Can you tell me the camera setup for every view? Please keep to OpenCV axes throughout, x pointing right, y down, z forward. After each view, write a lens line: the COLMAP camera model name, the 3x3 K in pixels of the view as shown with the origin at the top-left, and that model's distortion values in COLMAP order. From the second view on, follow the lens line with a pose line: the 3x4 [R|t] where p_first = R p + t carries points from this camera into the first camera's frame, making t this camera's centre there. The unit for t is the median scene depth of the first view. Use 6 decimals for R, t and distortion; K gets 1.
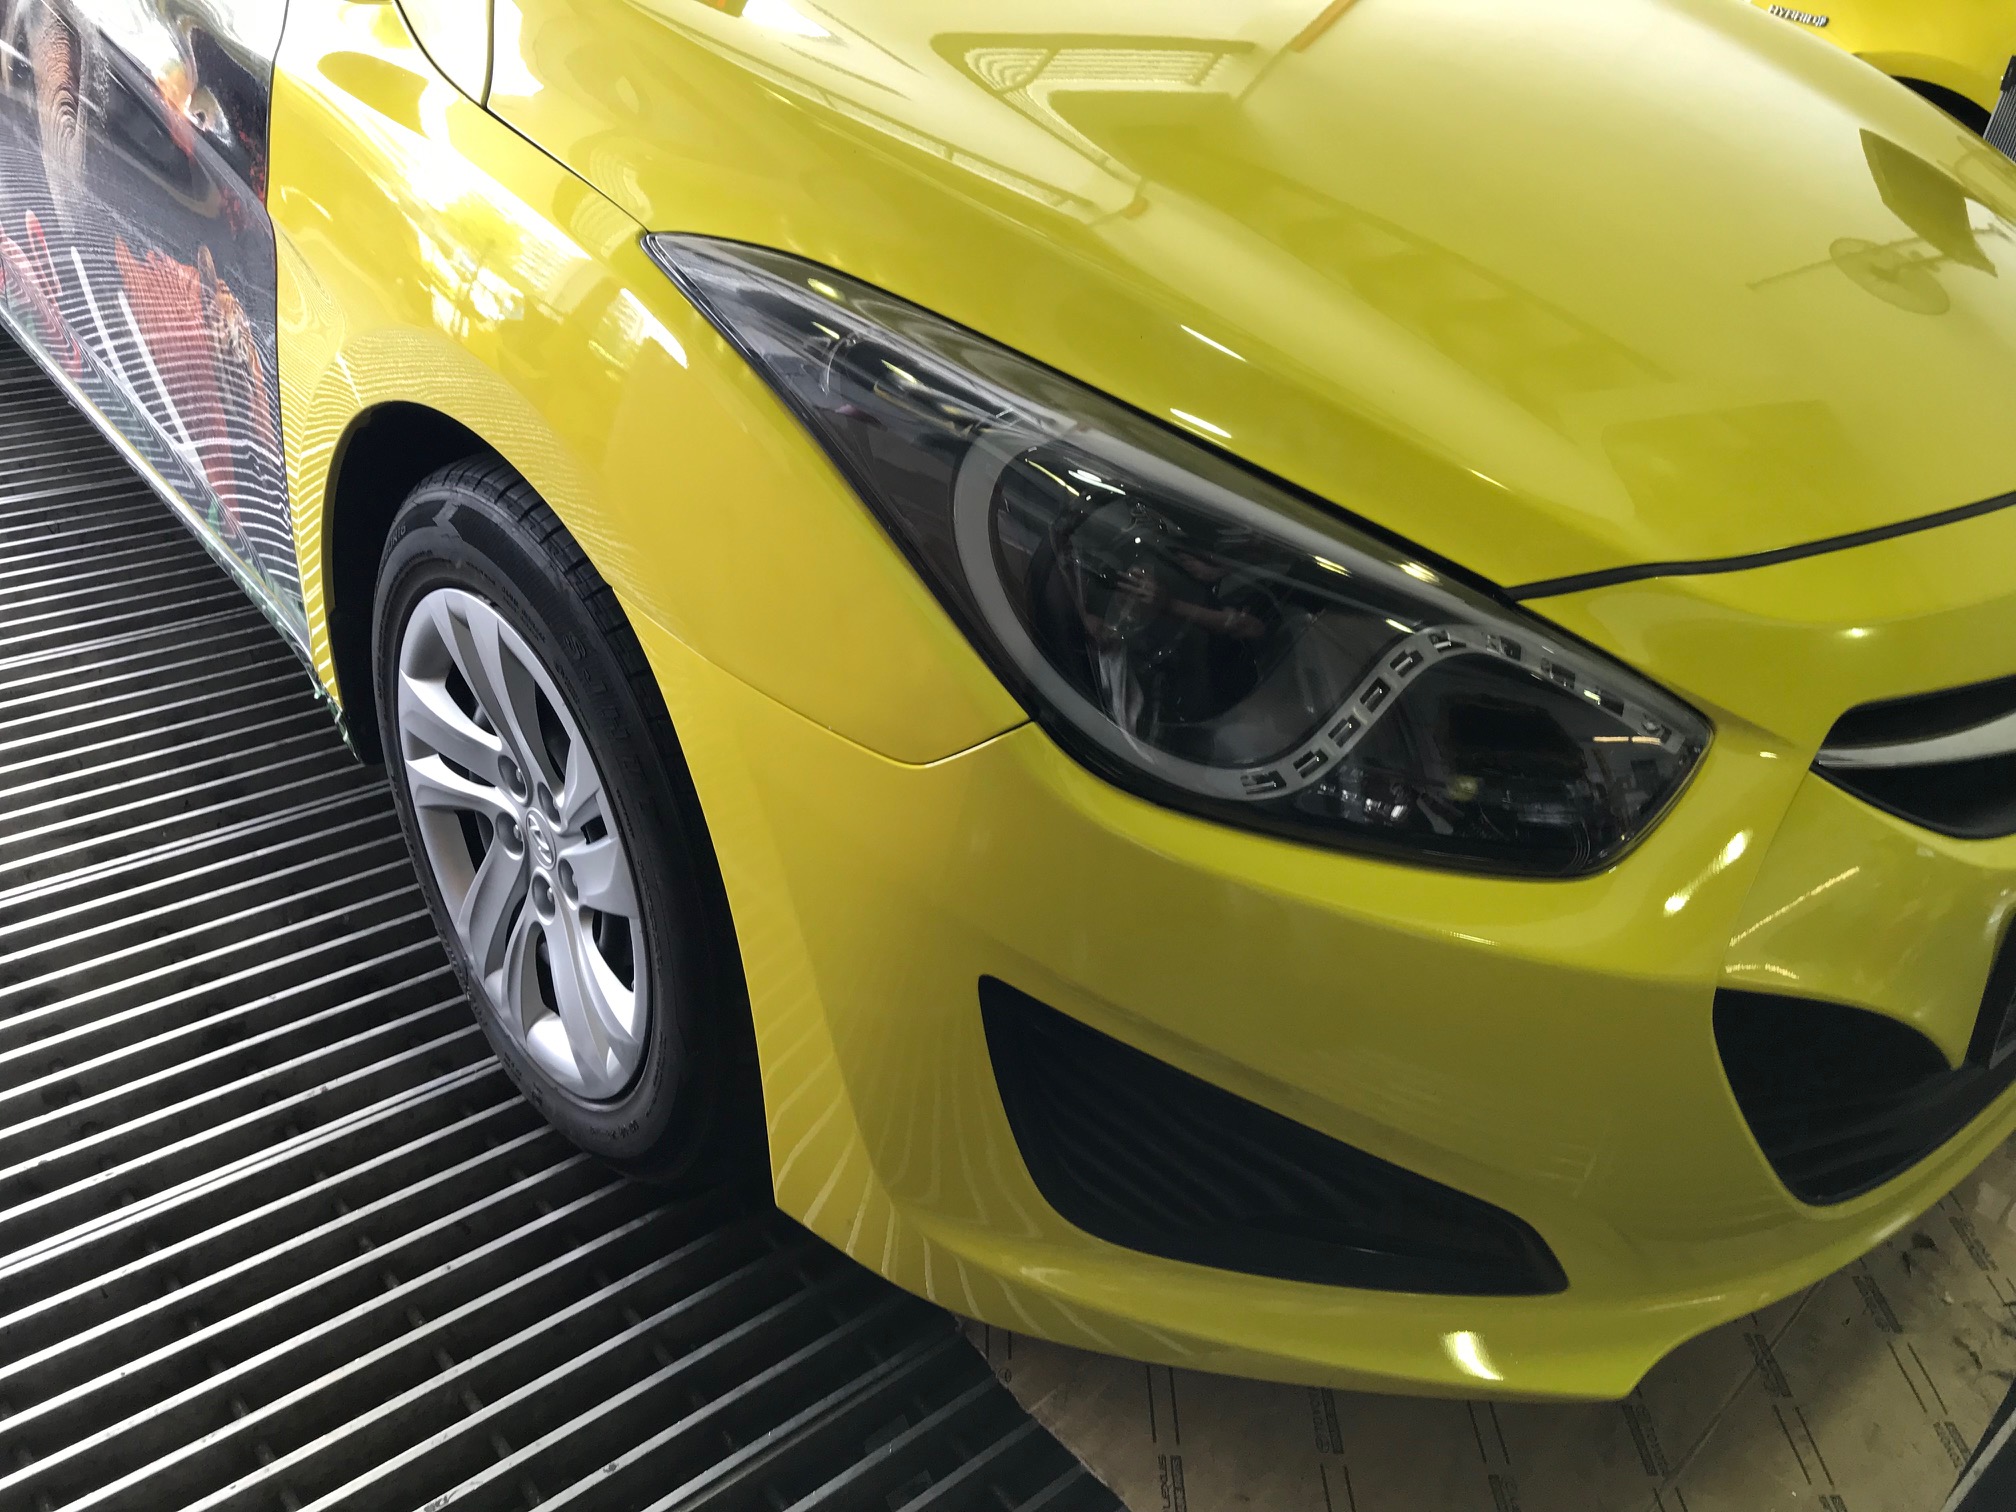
lens RADIAL K [[1633.7, 0, 1008.0], [0, 1633.7, 756.0], [0, 0, 1]] dist [0.075798, -0.098624]
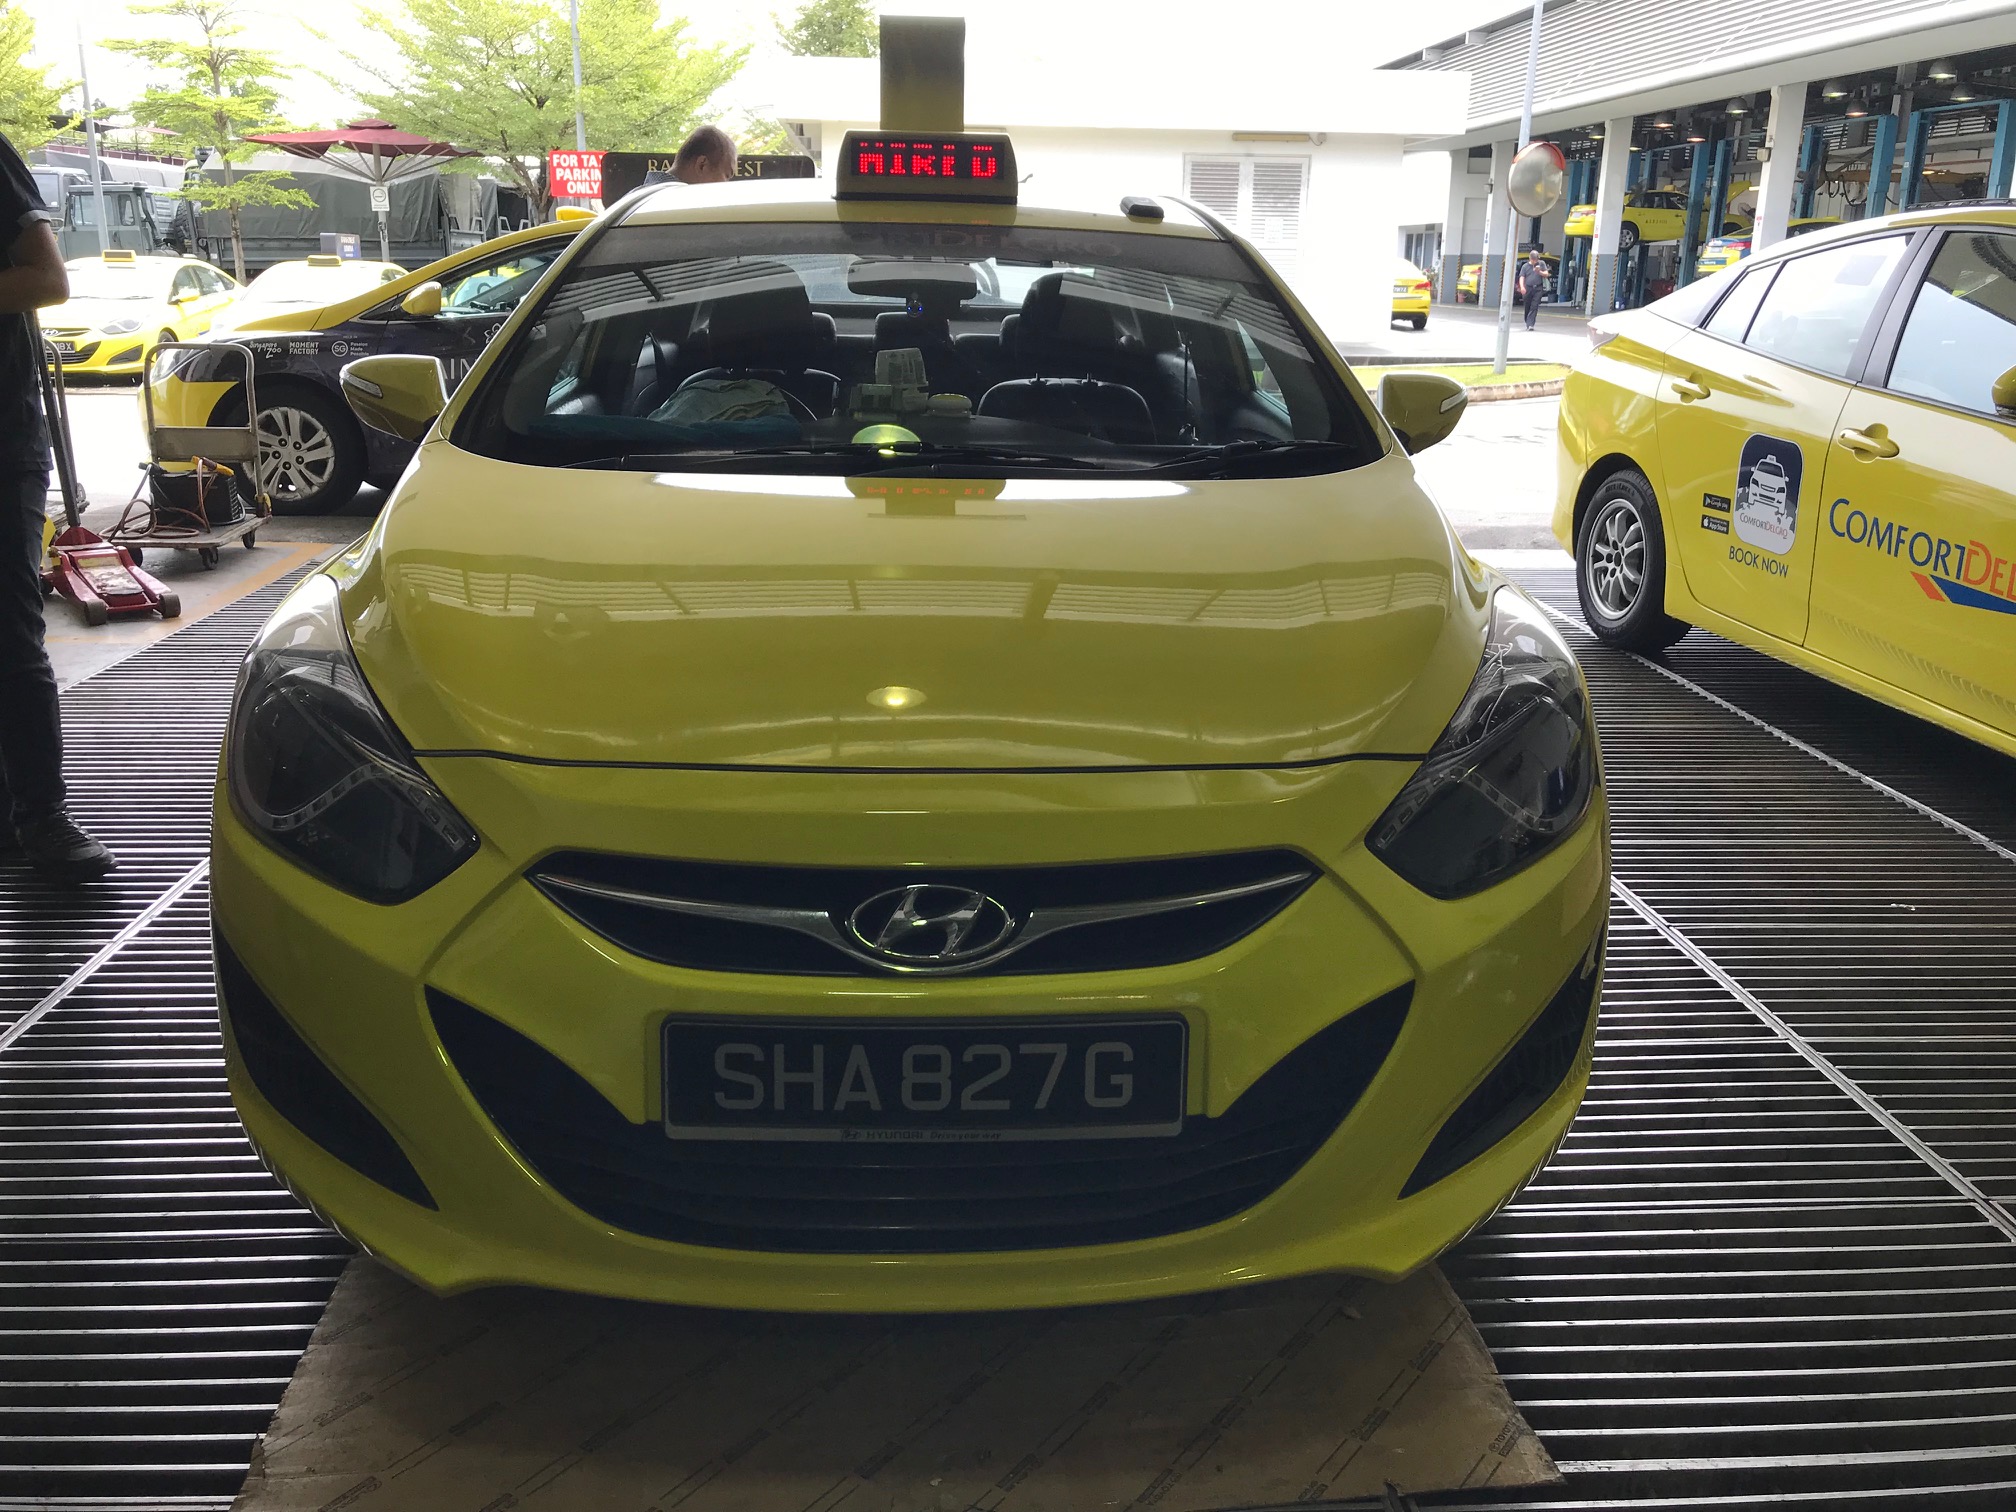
lens RADIAL K [[1633.7, 0, 1008.0], [0, 1633.7, 756.0], [0, 0, 1]] dist [0.075798, -0.098624]
pose [[0.791105, 0.085141, -0.605726, 1.704321], [-0.280302, 0.930632, -0.235276, 0.135865], [0.543676, 0.355914, 0.760093, -0.062584]]
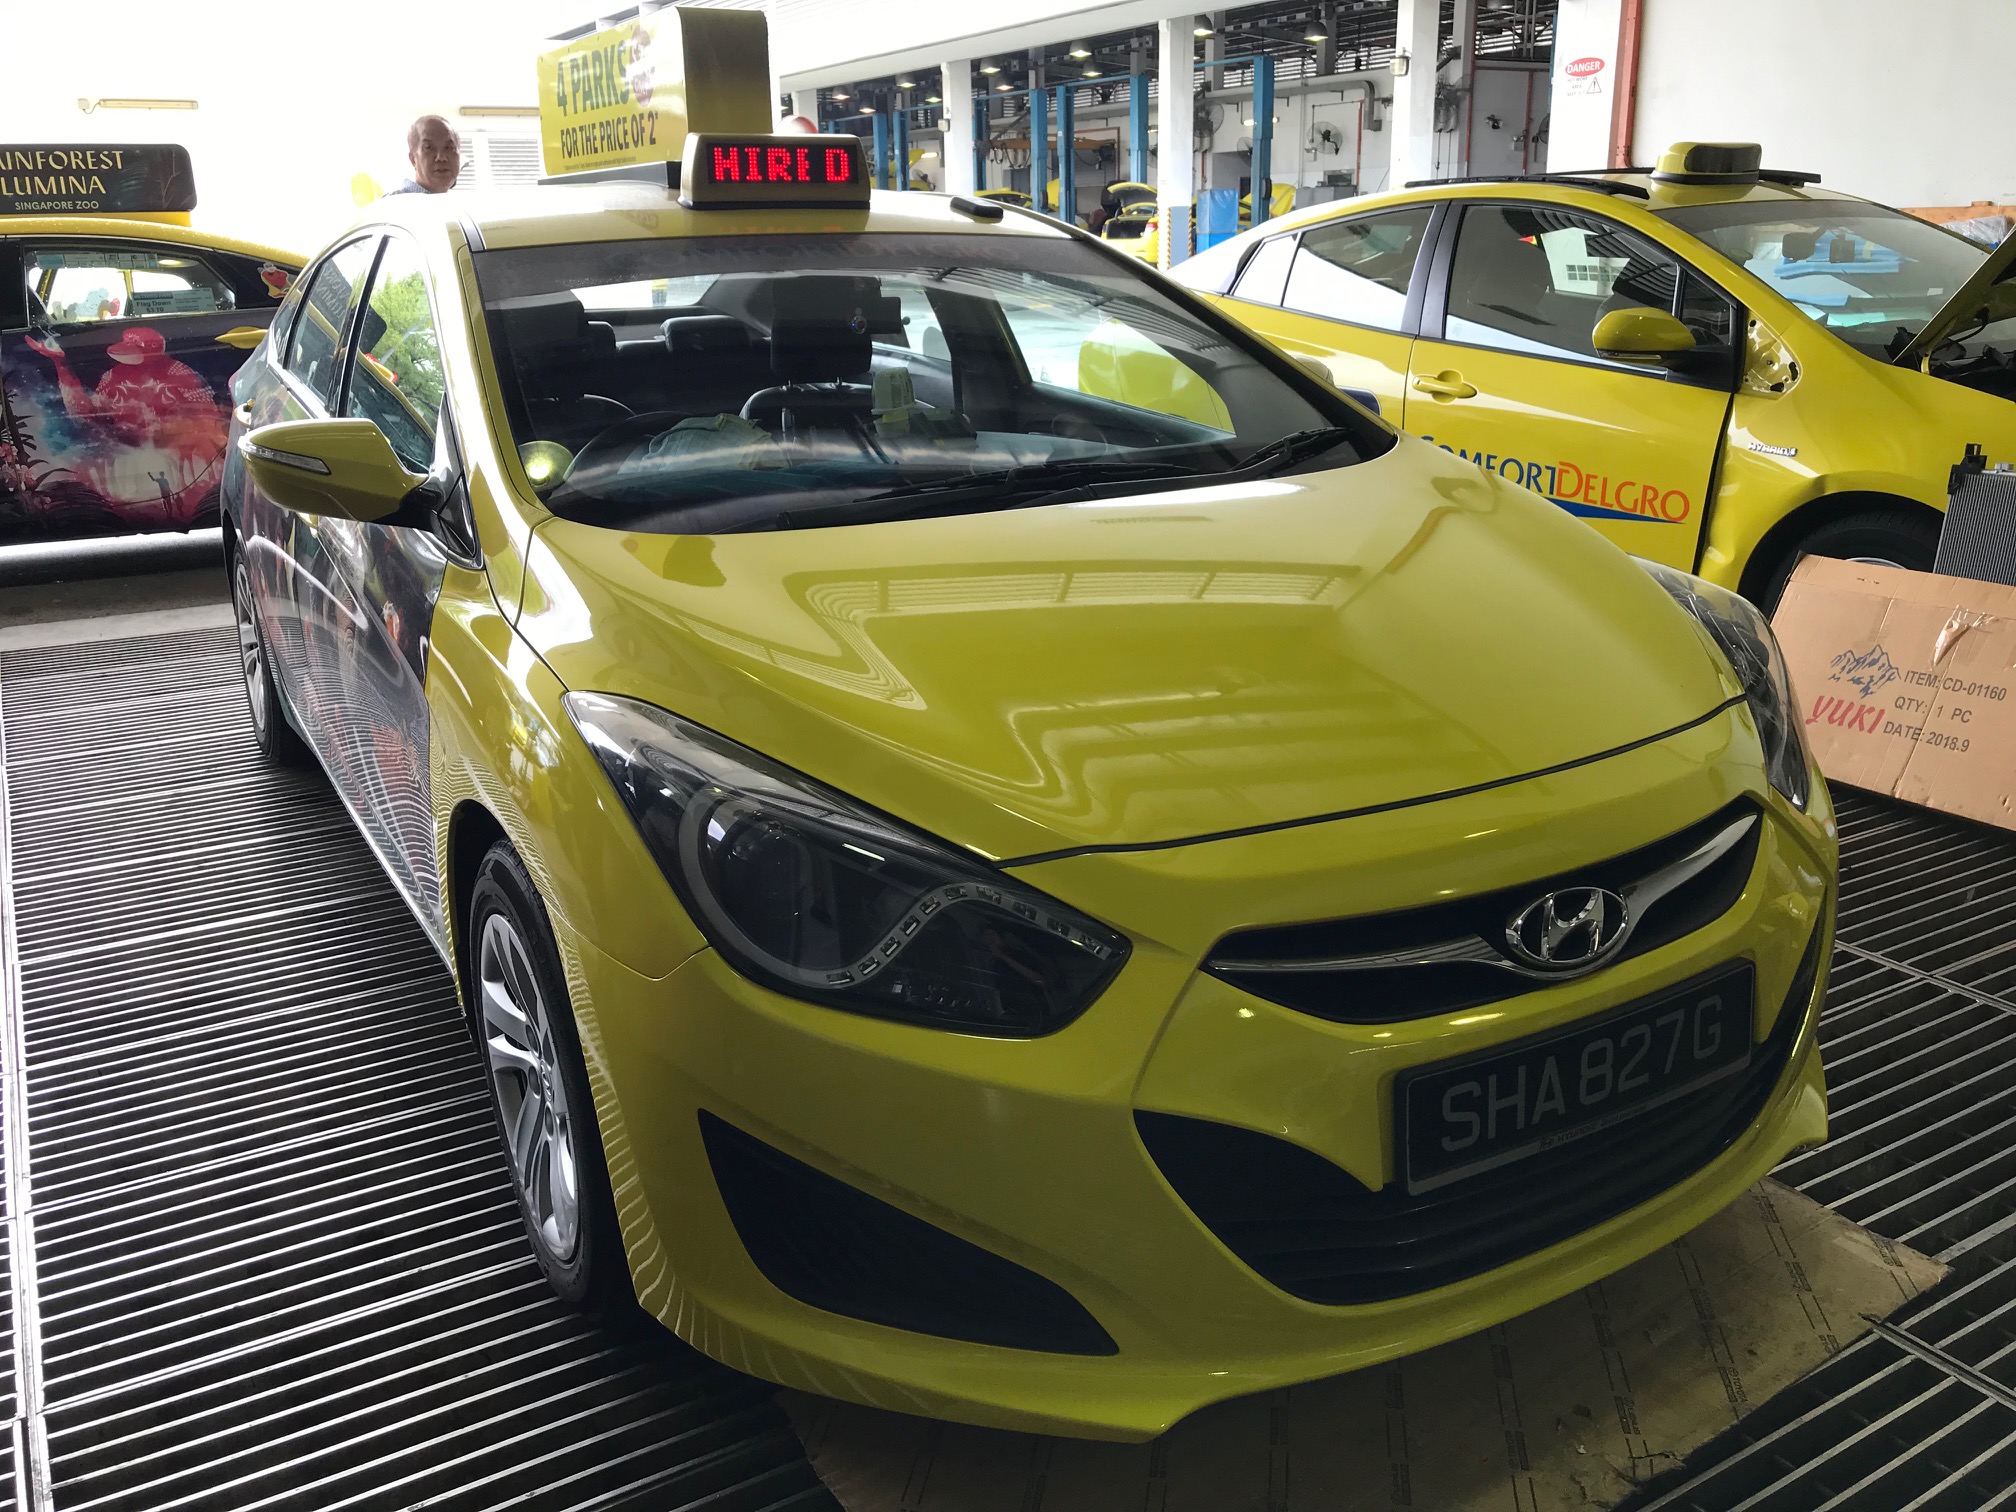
lens RADIAL K [[1652.2, 0, 1047.0], [0, 1652.2, 729.0], [0, 0, 1]] dist [0.001534, 0.004873]
pose [[0.975881, -0.067053, -0.207751, 0.613659], [0.002429, 0.954935, -0.296804, 0.231545], [0.218290, 0.289140, 0.932066, -0.527623]]
